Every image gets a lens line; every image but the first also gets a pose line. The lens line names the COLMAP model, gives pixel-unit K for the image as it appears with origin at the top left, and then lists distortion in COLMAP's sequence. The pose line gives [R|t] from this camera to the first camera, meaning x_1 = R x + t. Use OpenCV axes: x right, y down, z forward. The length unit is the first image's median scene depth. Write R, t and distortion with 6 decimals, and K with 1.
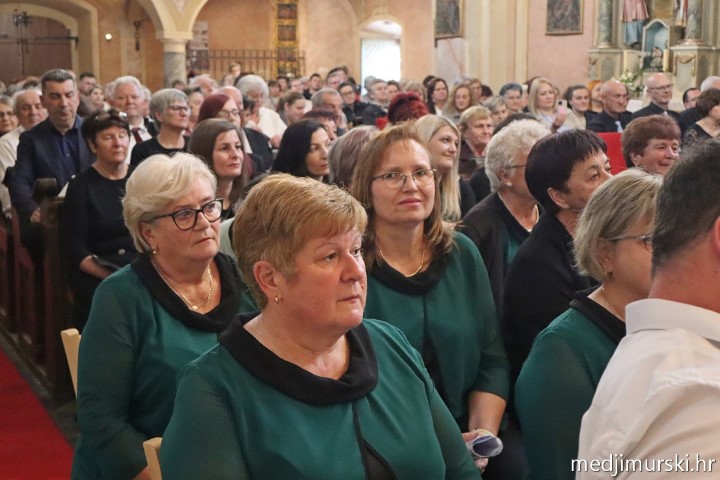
lens RADIAL K [[1087.4, 0, 370.6], [0, 1087.4, 240.3], [0, 0, 1]] dist [0.005823, -0.051296]
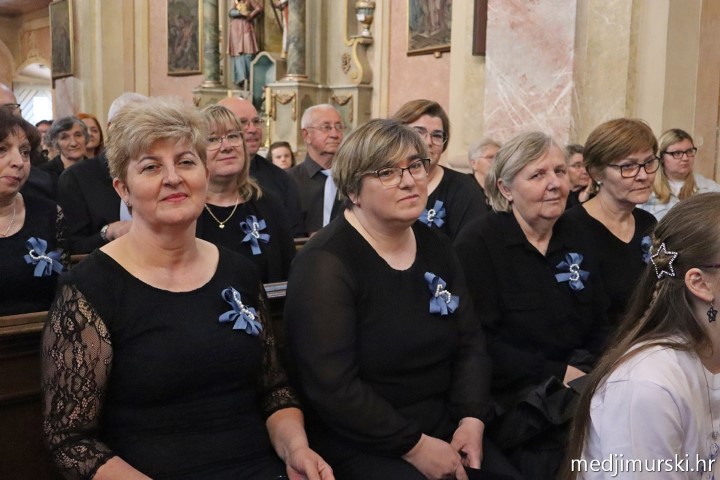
lens RADIAL K [[874.7, 0, 360.0], [0, 874.7, 240.0], [0, 0, 1]] dist [0.004966, 0.000106]
pose [[0.976643, -0.005659, 0.214795, 0.164086], [0.012377, 0.999475, -0.029944, -0.035618], [-0.214513, 0.031903, 0.976200, 0.297135]]
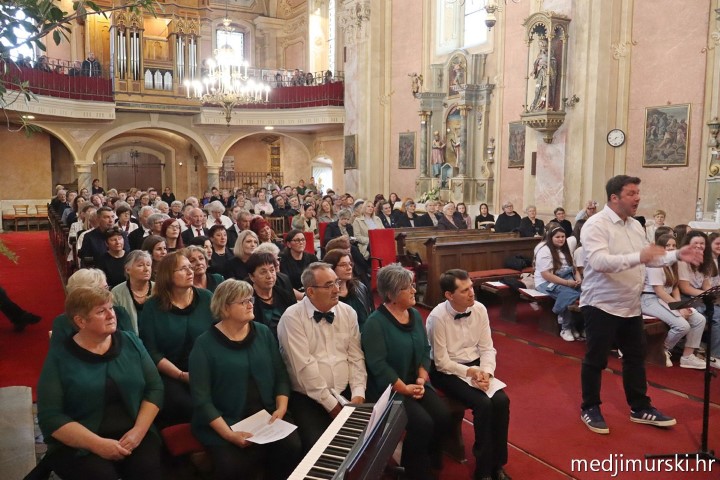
lens RADIAL K [[596.3, 0, 360.0], [0, 596.3, 240.0], [0, 0, 1]] dist [-0.007835, -0.007941]
pose [[0.999523, 0.004335, 0.030574, 0.061115], [-0.002917, 0.998925, -0.046271, -0.010468], [-0.030741, 0.046159, 0.998461, -0.064417]]
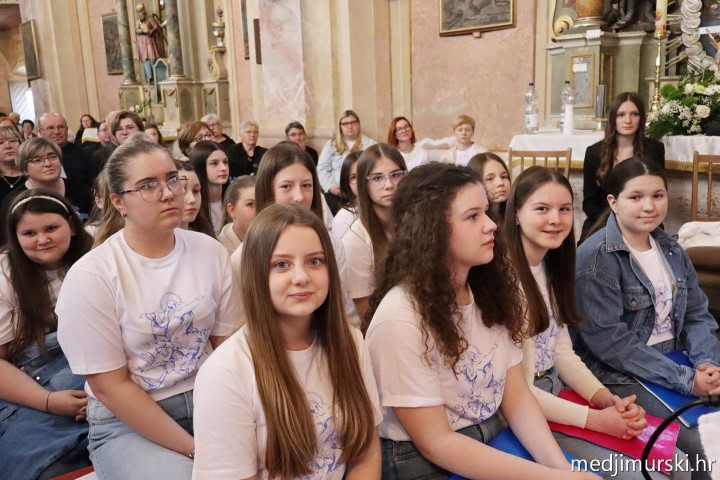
lens RADIAL K [[691.7, 0, 360.0], [0, 691.7, 240.0], [0, 0, 1]] dist [0.002229, -0.004287]
pose [[0.965221, -0.083030, 0.247899, 0.230677], [0.071541, 0.995919, 0.055015, -0.028767], [-0.251456, -0.035367, 0.967222, 0.185100]]
